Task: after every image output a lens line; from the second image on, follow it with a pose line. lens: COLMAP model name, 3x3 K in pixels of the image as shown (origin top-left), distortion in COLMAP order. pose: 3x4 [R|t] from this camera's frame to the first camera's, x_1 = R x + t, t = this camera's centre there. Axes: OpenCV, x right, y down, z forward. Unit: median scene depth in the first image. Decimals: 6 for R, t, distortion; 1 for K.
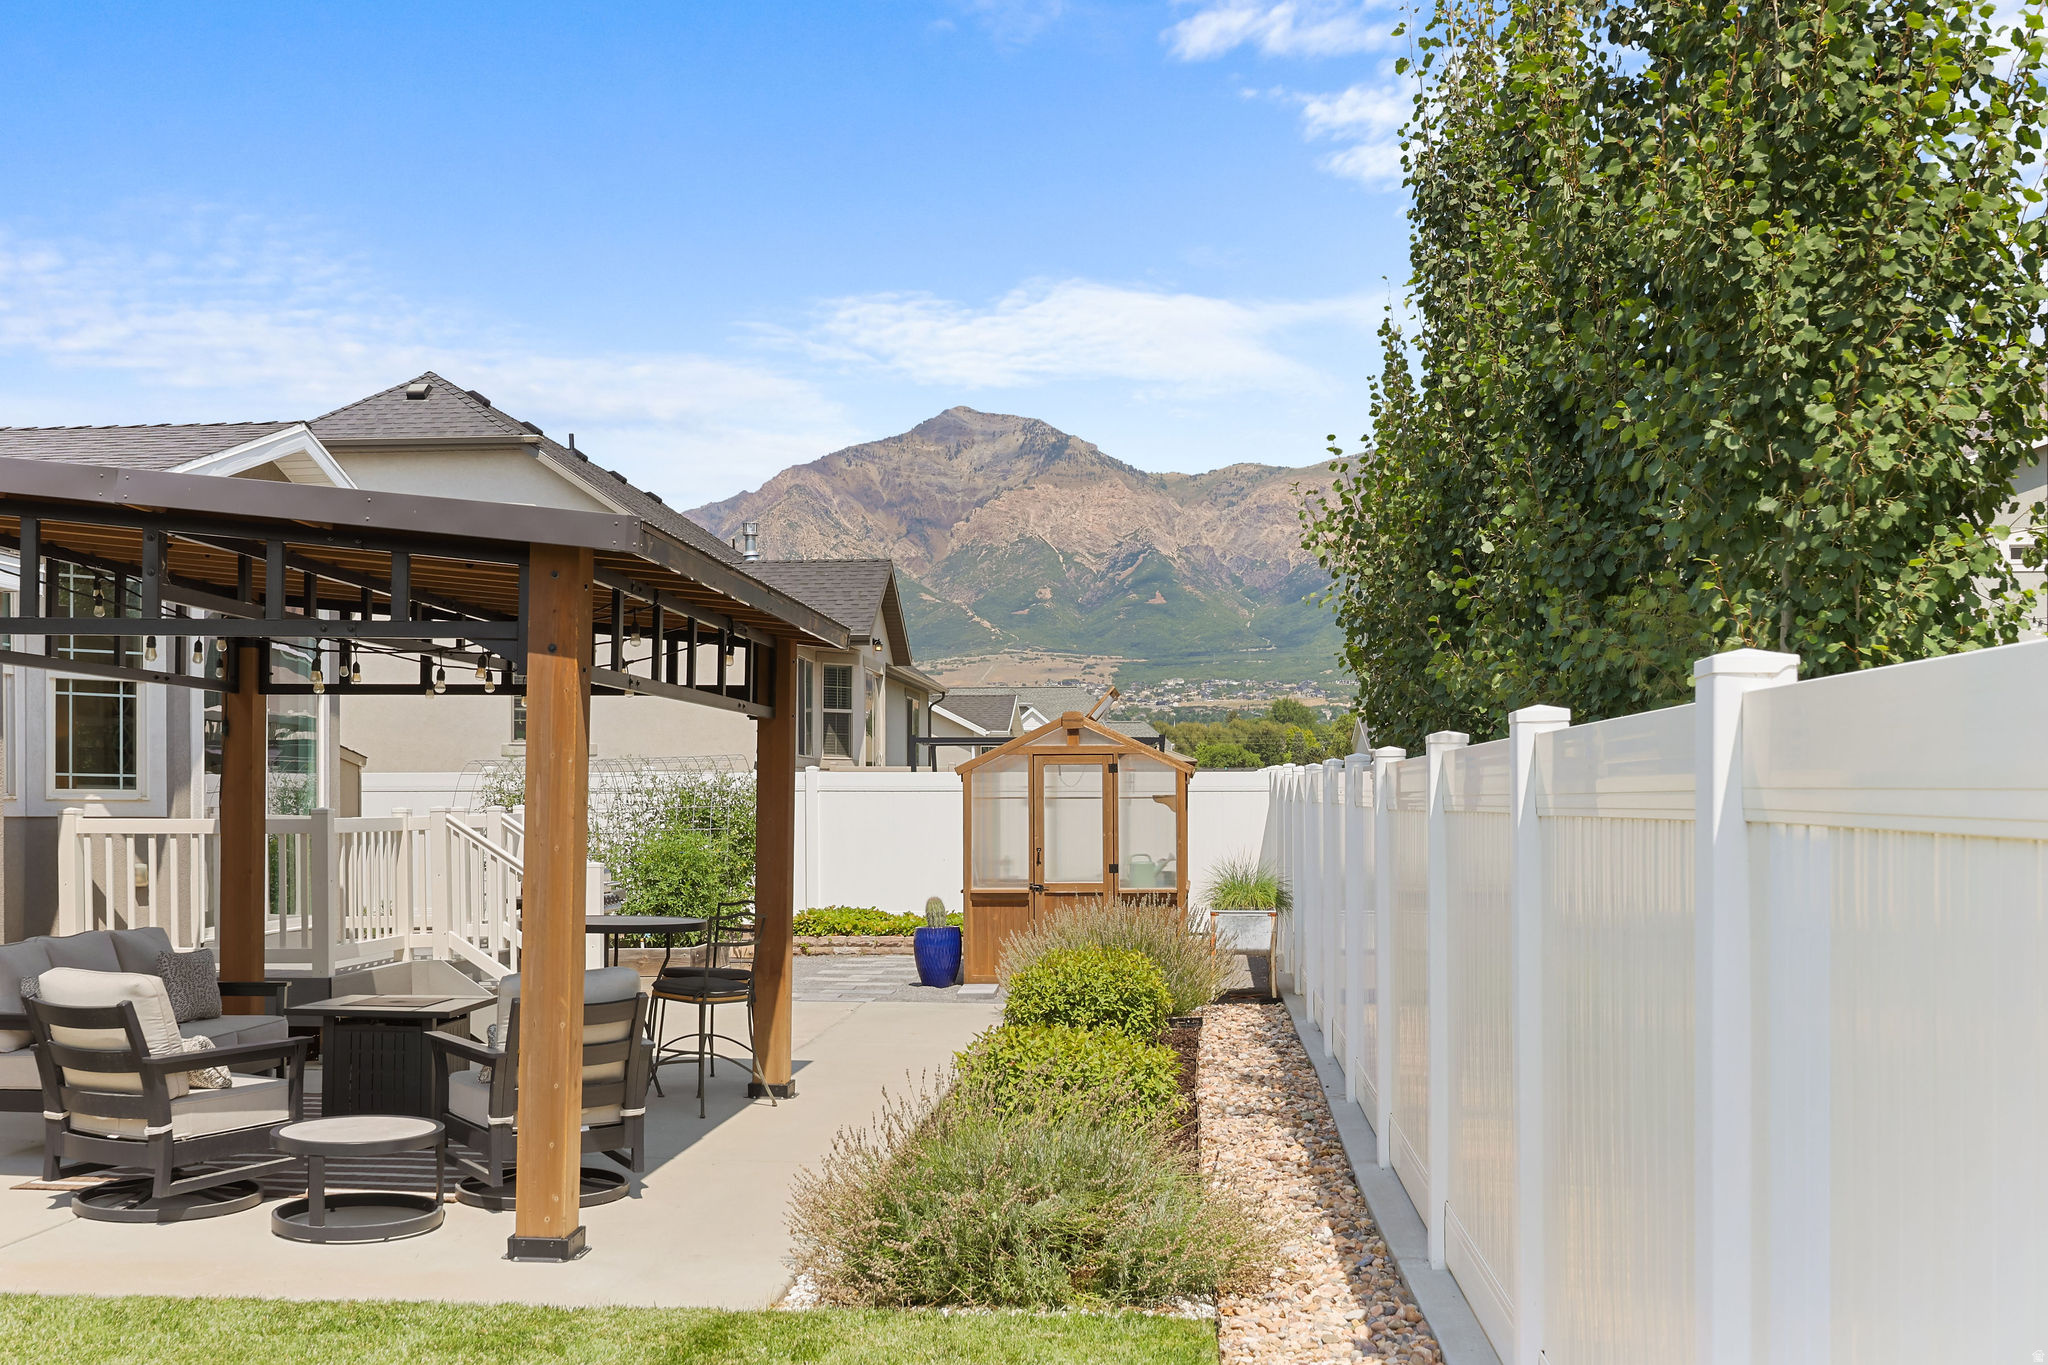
lens RADIAL K [[1970.8, 0, 1011.6], [0, 1970.8, 808.5], [0, 0, 1]] dist [-0.004405, 0.000000]
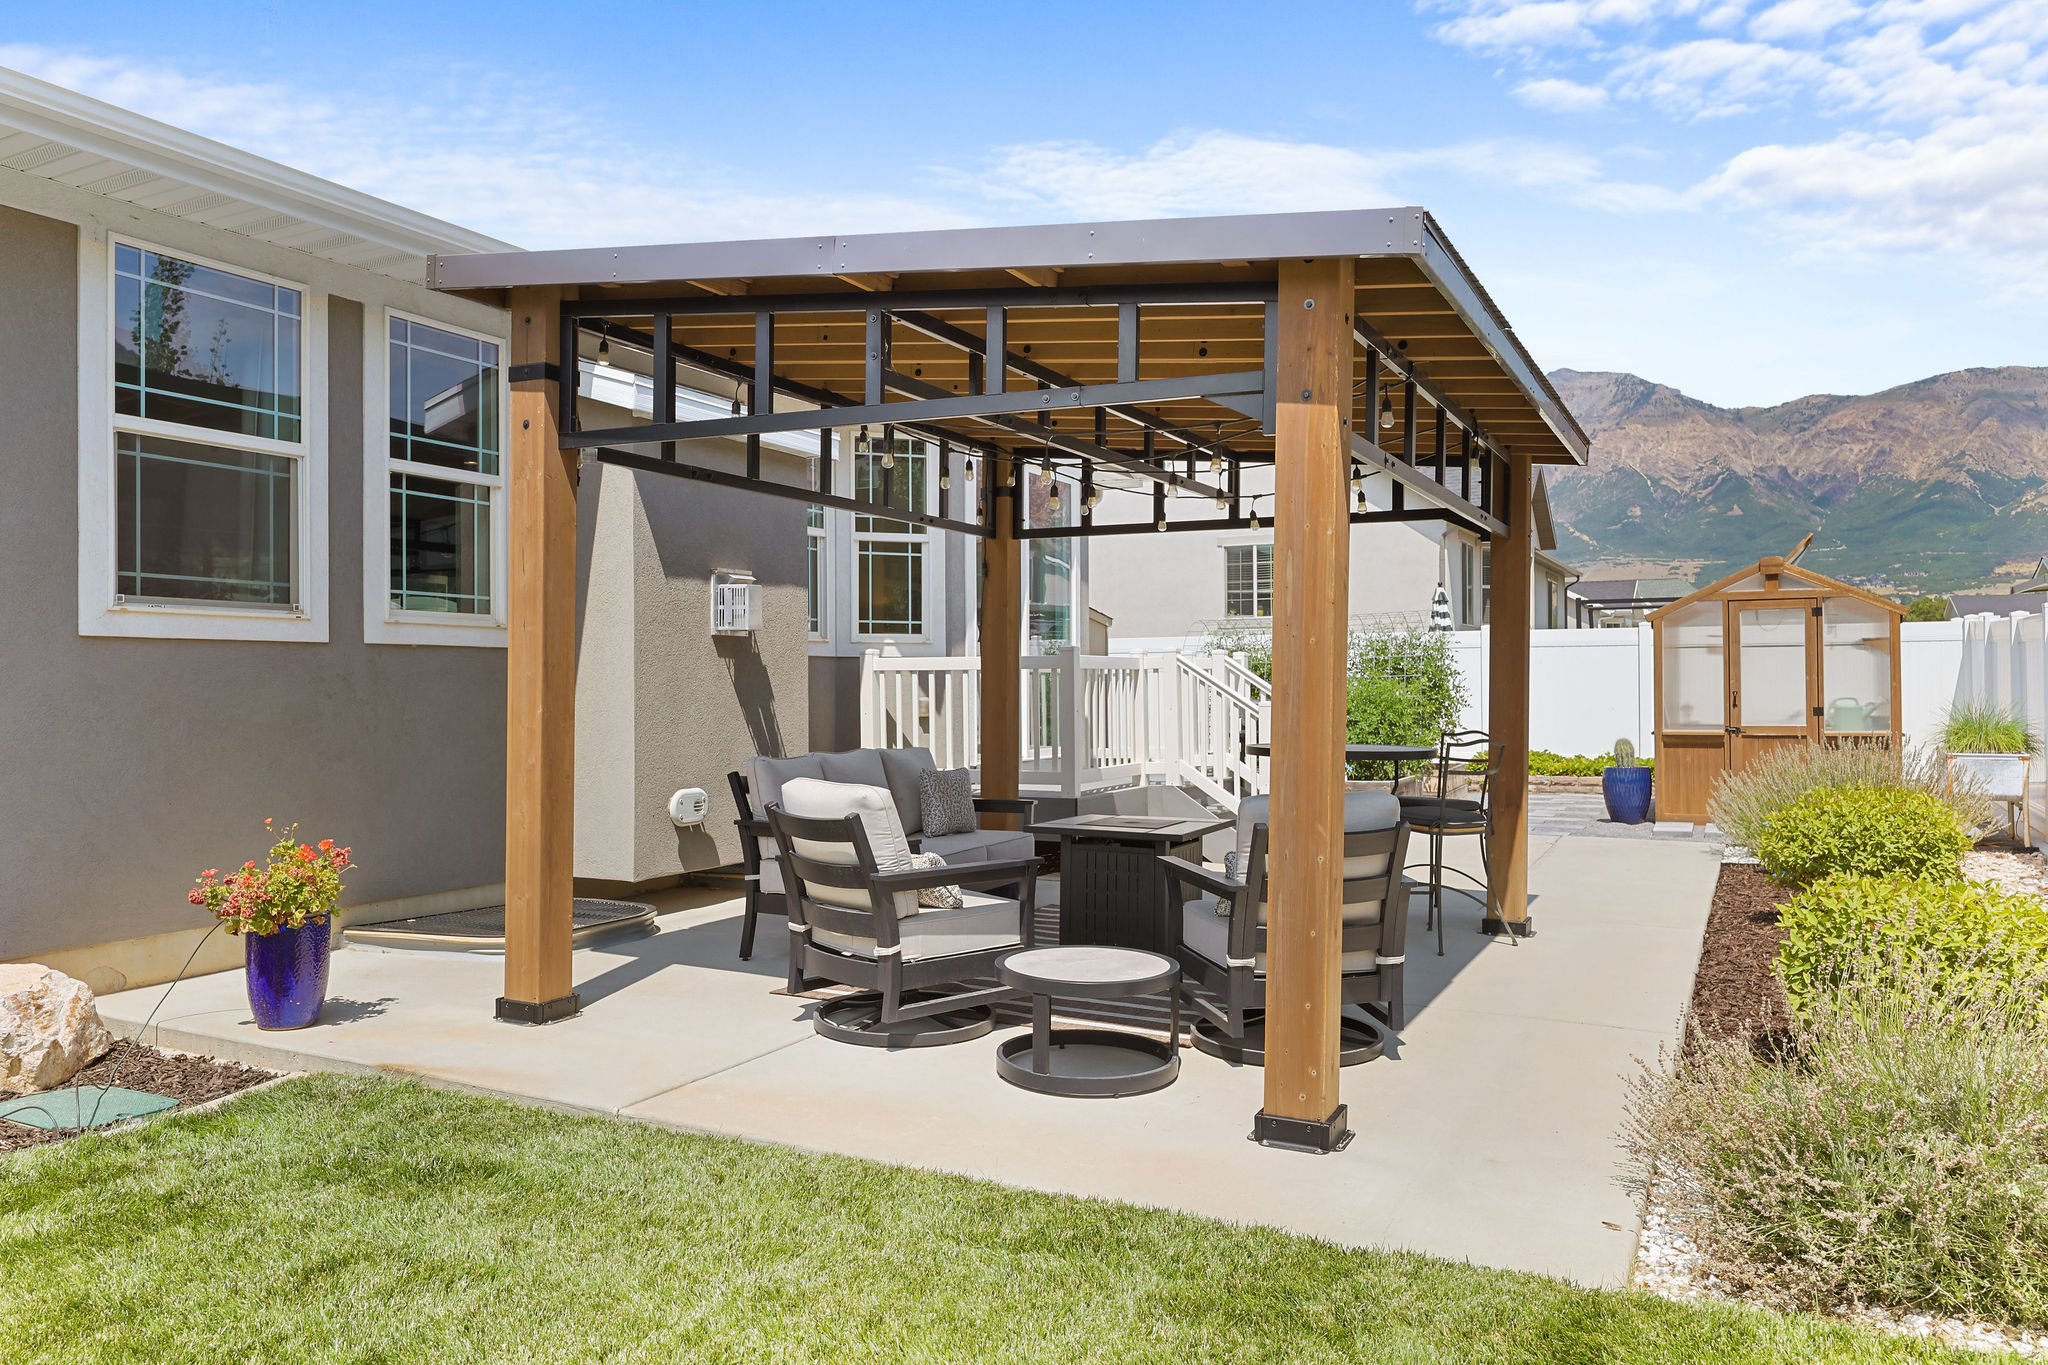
lens RADIAL K [[1436.7, 0, 1029.0], [0, 1436.7, 684.1], [0, 0, 1]] dist [-0.001770, 0.000663]
pose [[0.928549, -0.003789, -0.371190, -0.080104], [0.003479, 0.999993, -0.001505, 0.025732], [0.371193, 0.000106, 0.928556, 0.271989]]
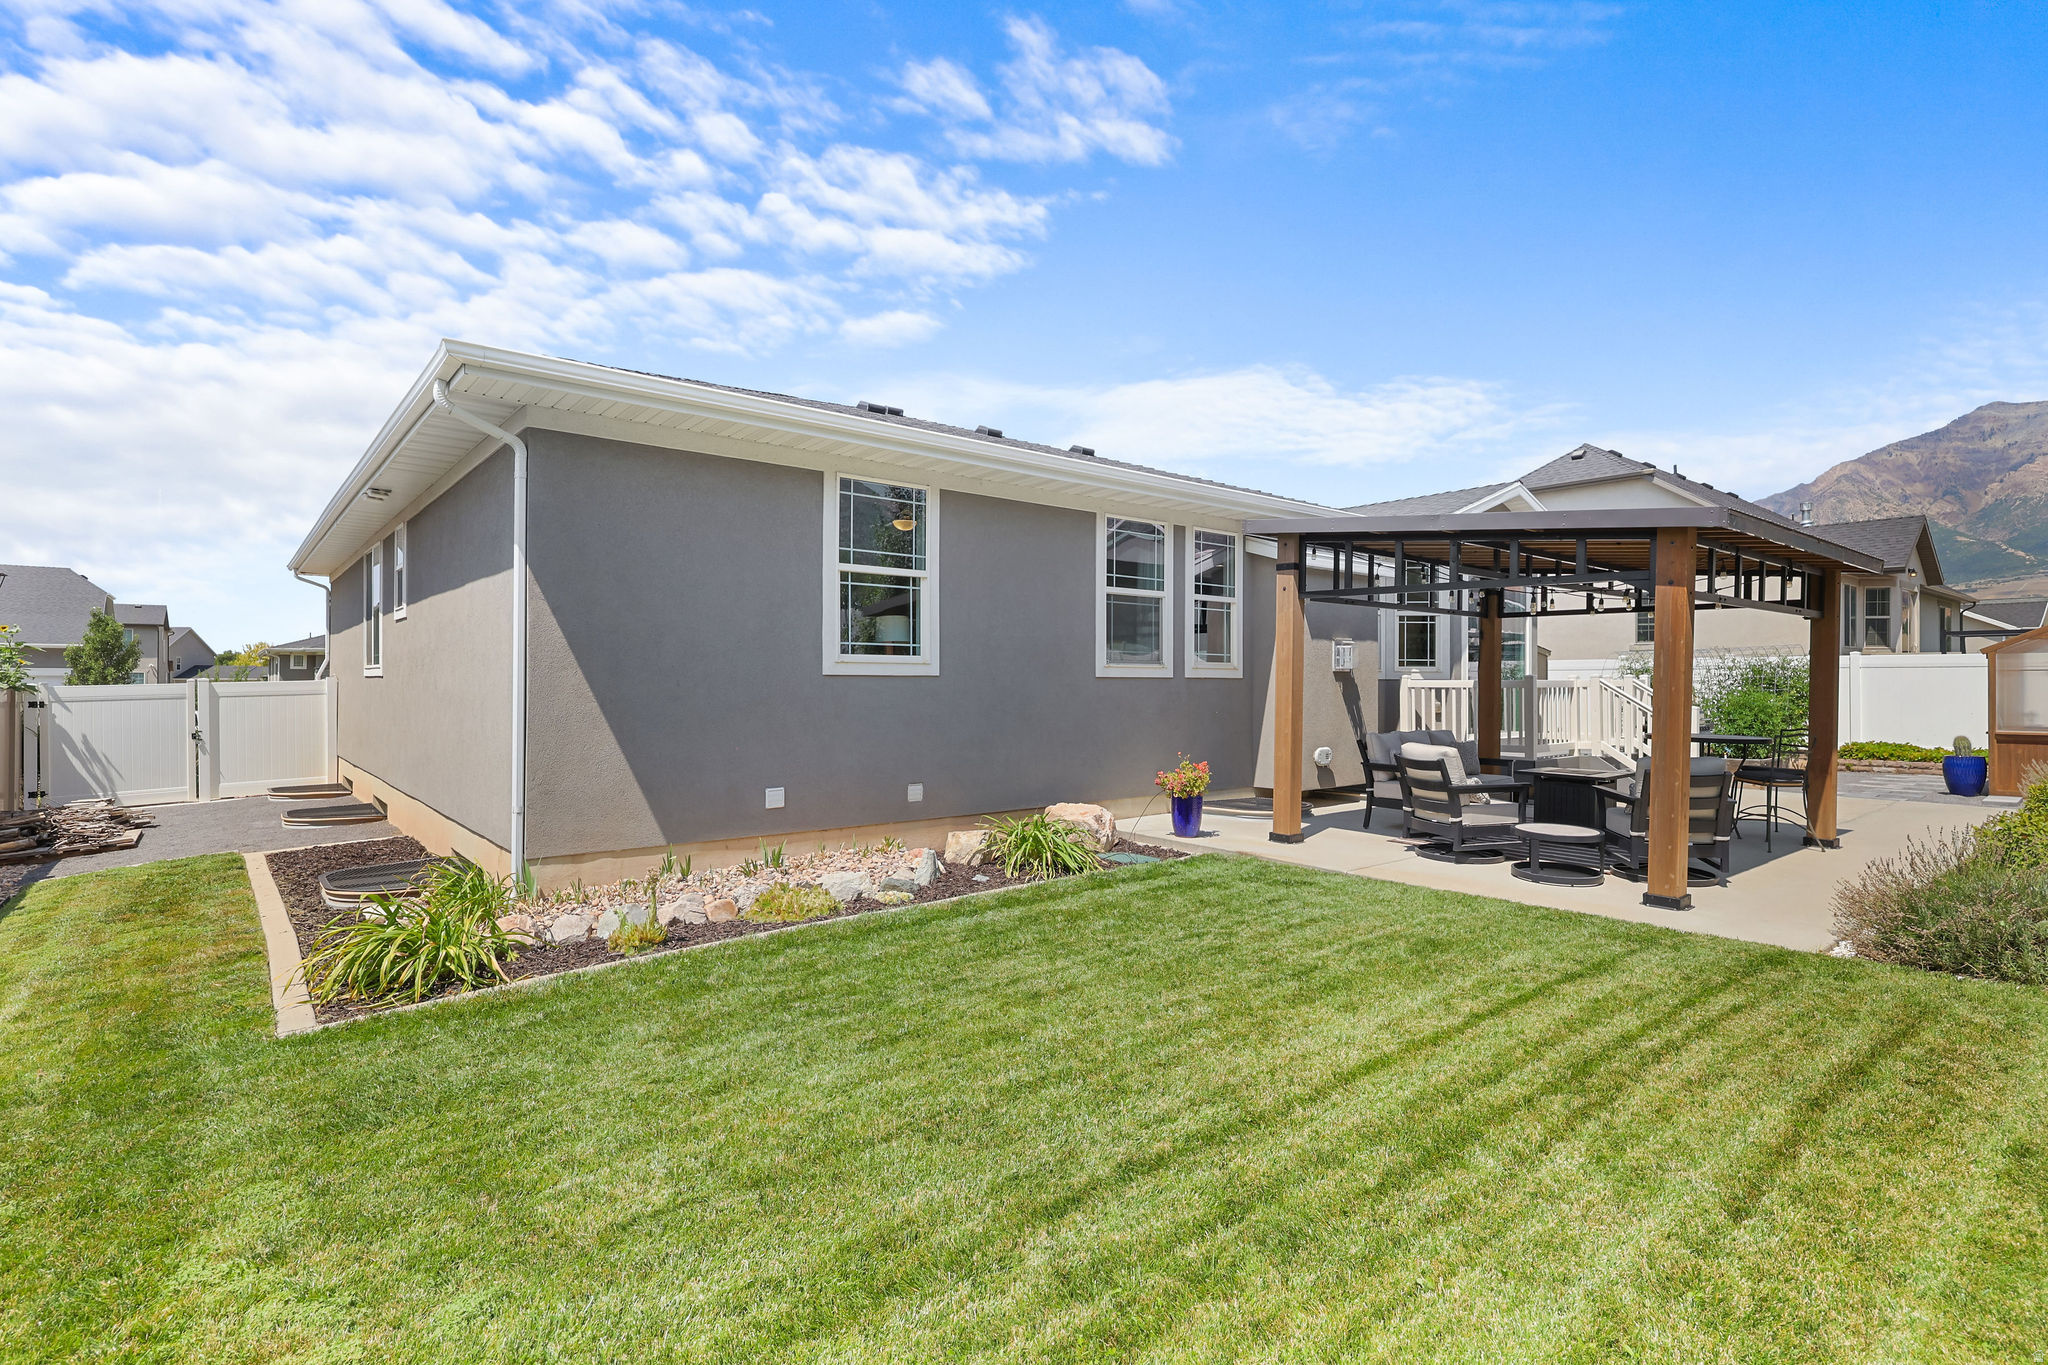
lens RADIAL K [[990.9, 0, 1020.4], [0, 990.9, 680.4], [0, 0, 1]] dist [0.003997, 0.000475]
pose [[0.696210, 0.000710, -0.717838, 0.009622], [-0.003178, 0.999993, -0.002093, 0.010466], [0.717831, 0.003739, 0.696207, -0.068700]]
